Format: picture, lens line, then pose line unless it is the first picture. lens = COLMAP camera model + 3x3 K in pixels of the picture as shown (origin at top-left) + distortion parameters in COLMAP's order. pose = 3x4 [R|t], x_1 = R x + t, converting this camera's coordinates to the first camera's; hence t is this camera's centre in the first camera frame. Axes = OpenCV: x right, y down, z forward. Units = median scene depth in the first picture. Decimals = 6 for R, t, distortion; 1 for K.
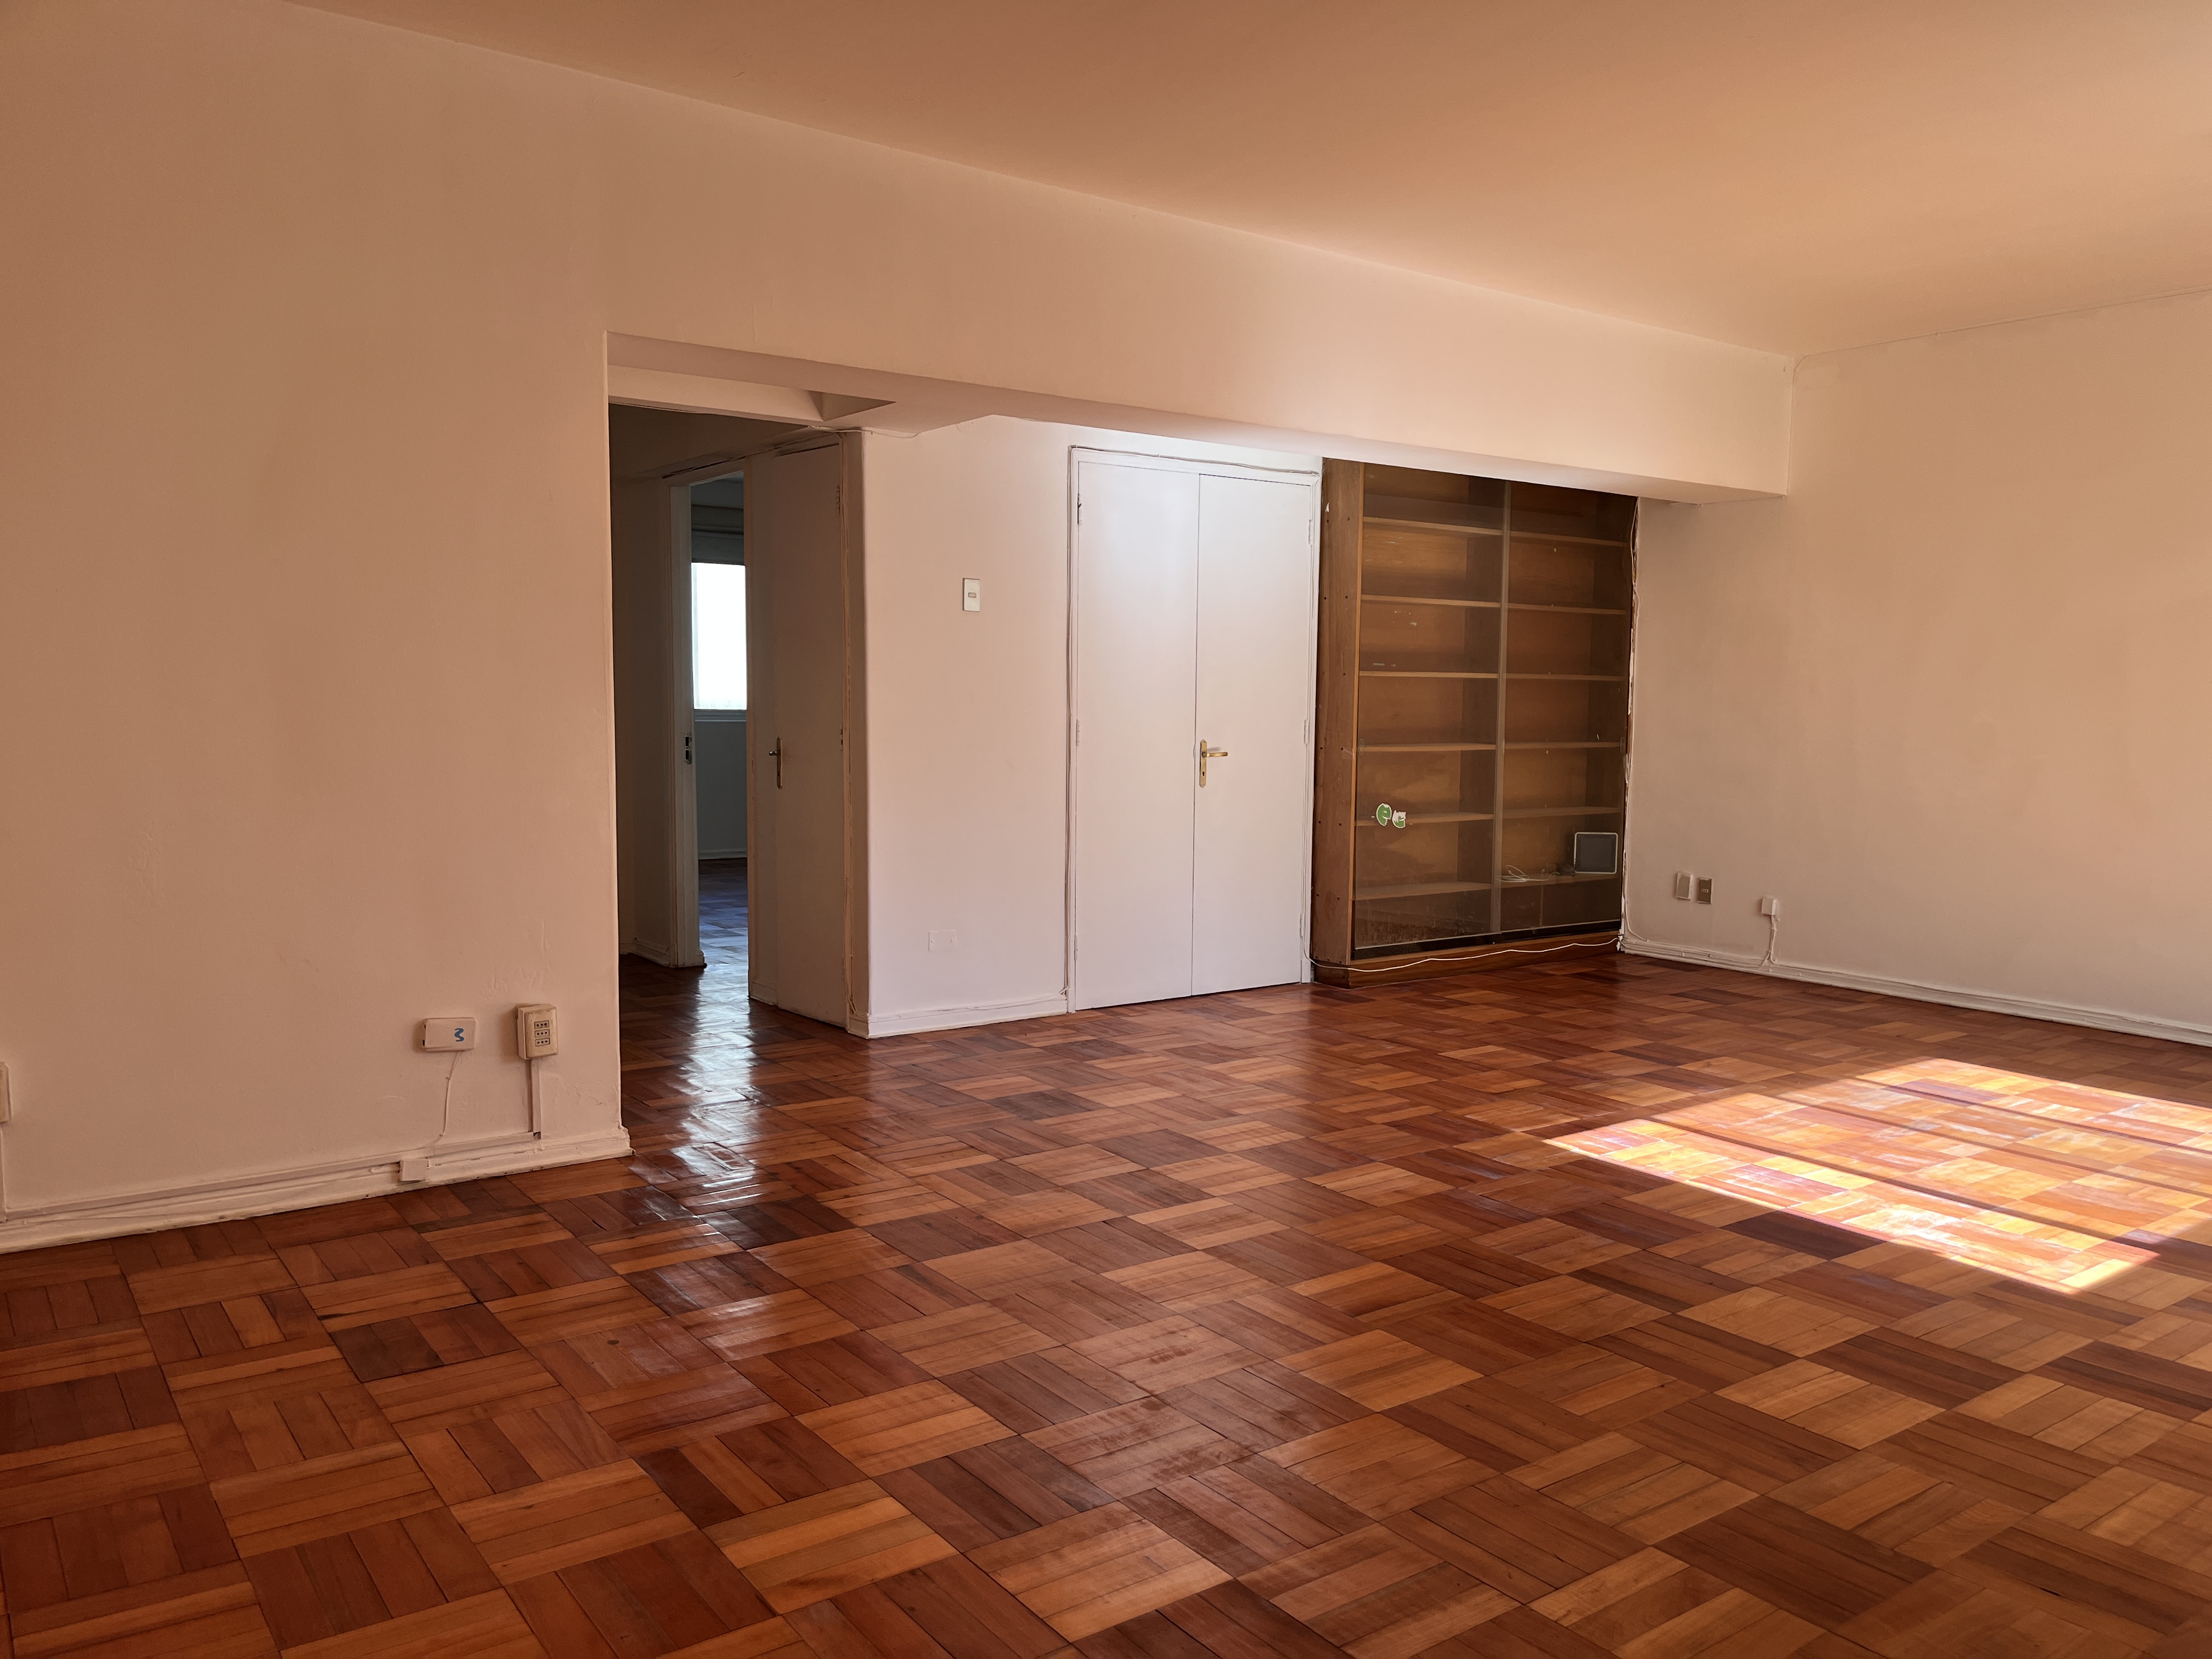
lens RADIAL K [[1678.0, 0, 1105.3], [0, 1678.0, 834.1], [0, 0, 1]] dist [0.057372, -0.050916]
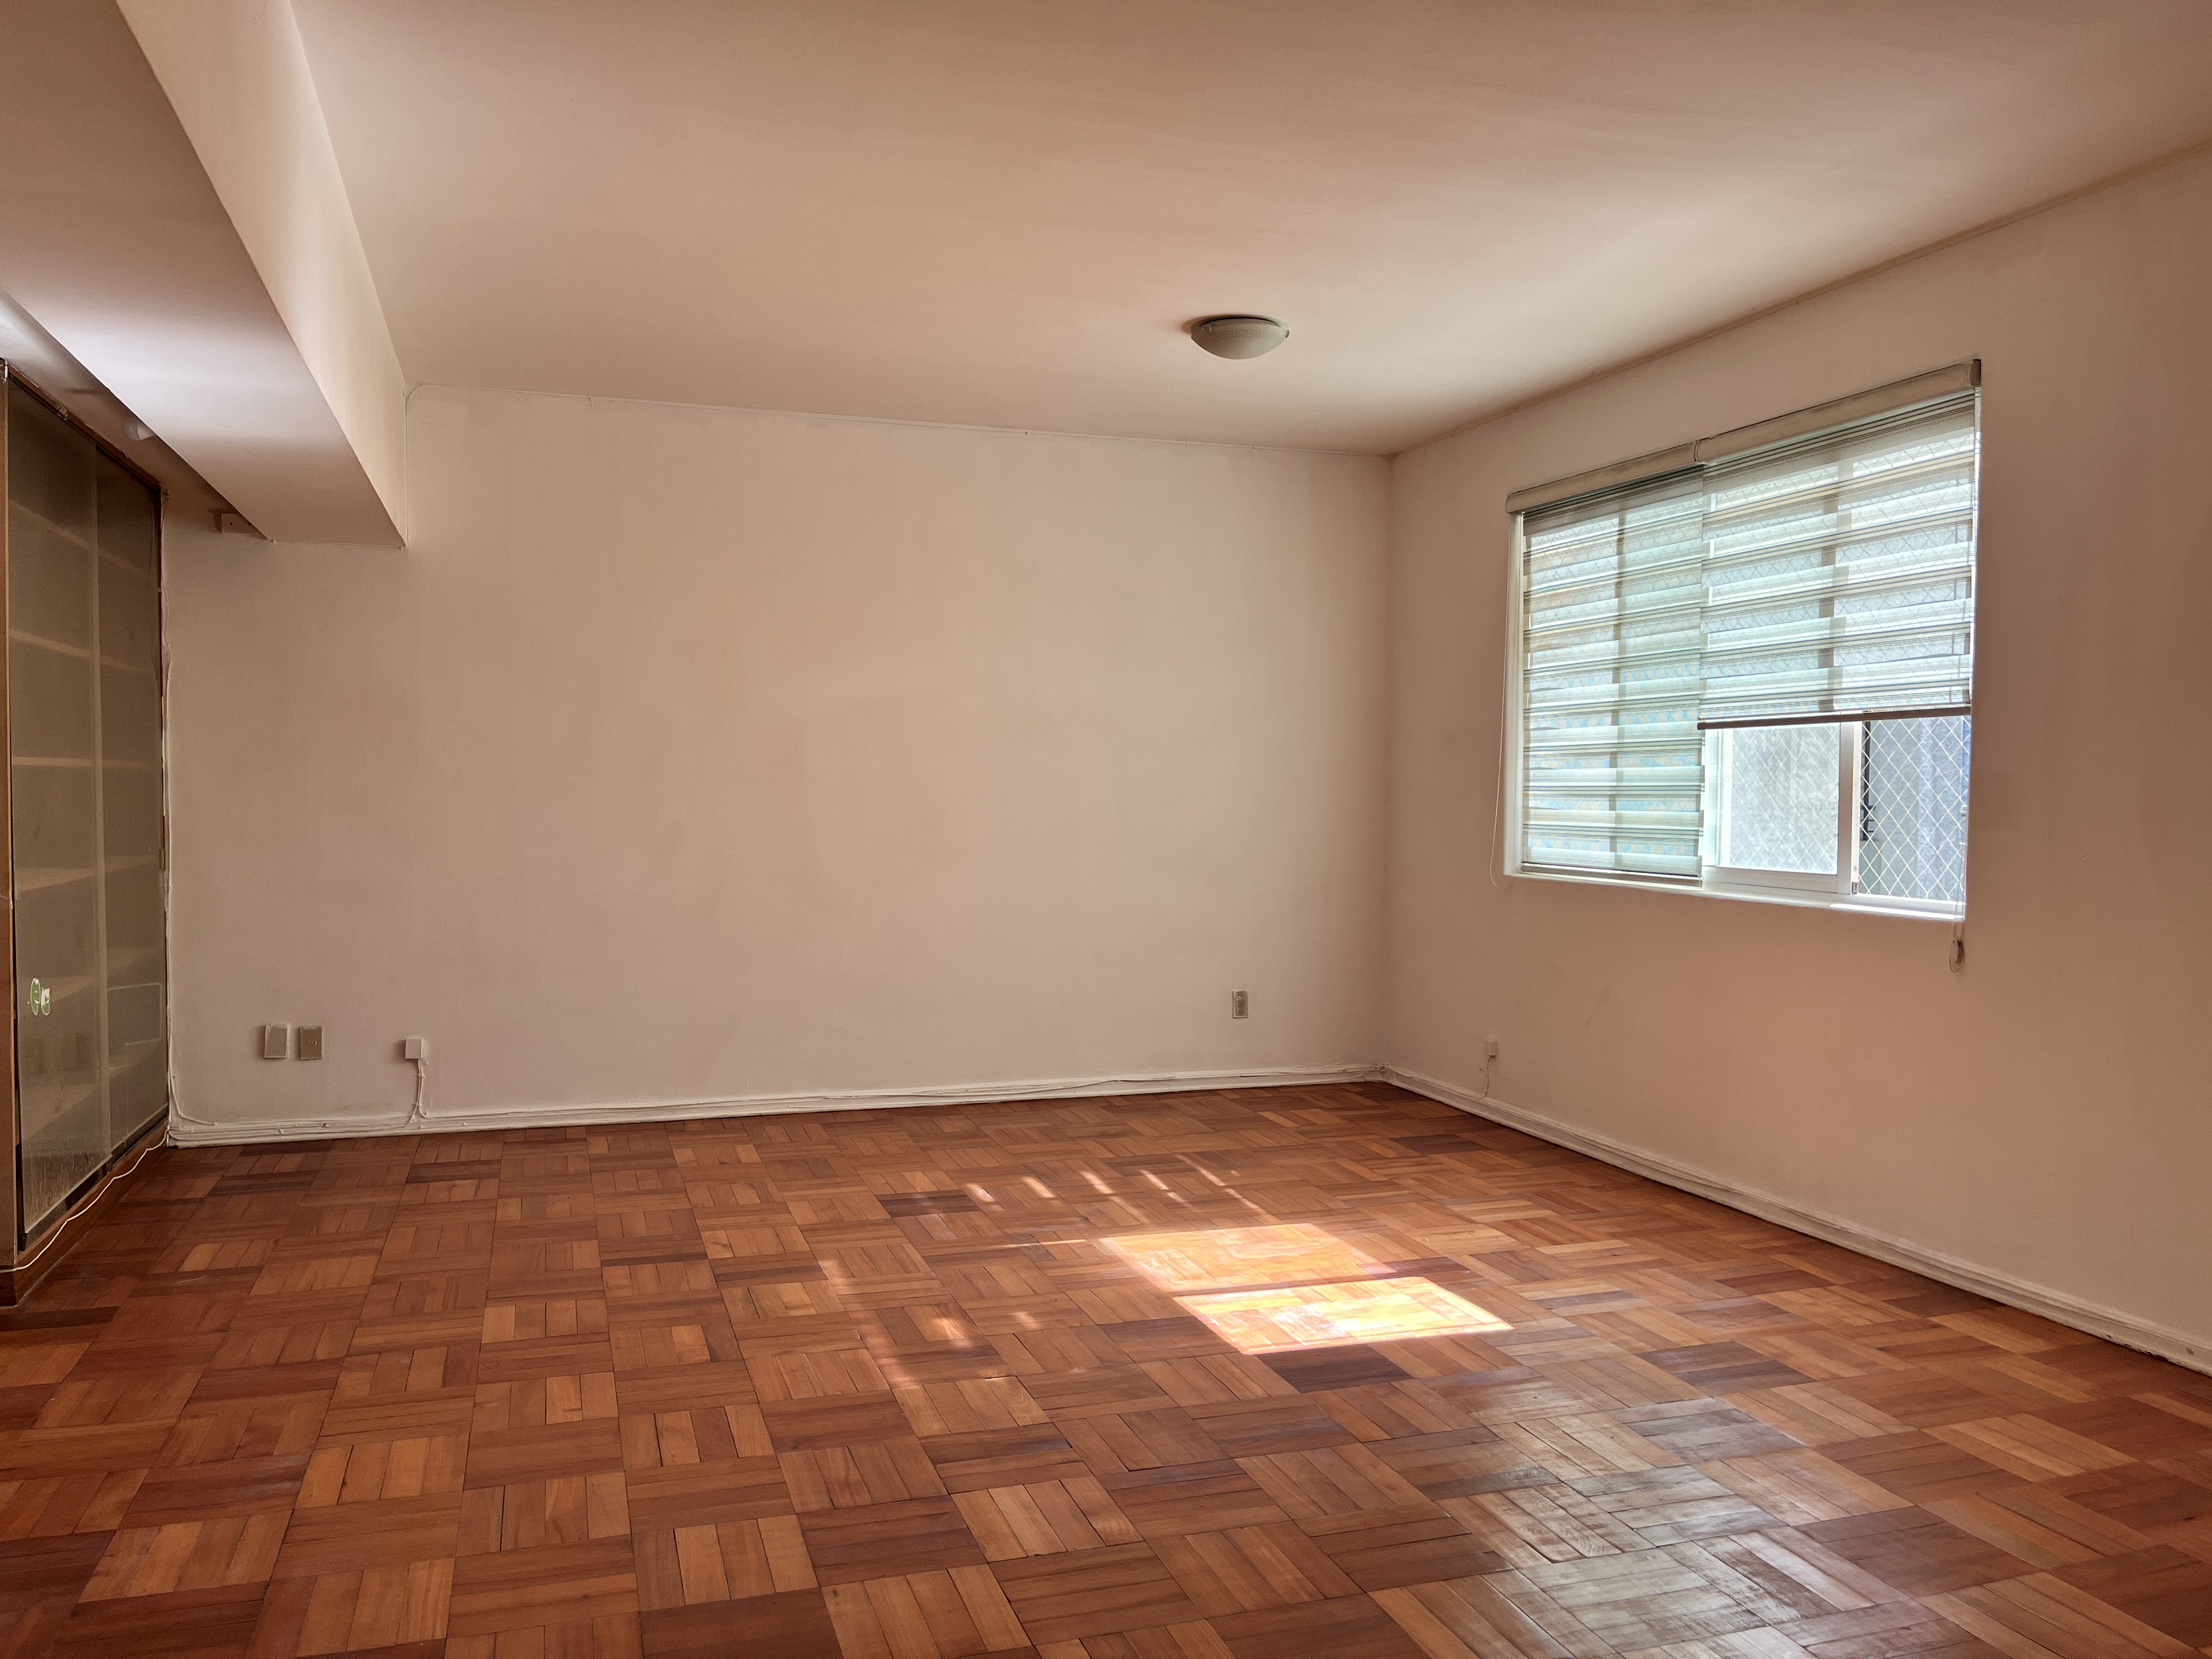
lens RADIAL K [[1678.0, 0, 1109.7], [0, 1678.0, 823.9], [0, 0, 1]] dist [0.057372, -0.050916]
pose [[0.289954, -0.031631, 0.956518, -0.449907], [0.073298, 0.997252, 0.010758, -0.077346], [-0.954230, 0.066991, 0.291476, 0.687587]]
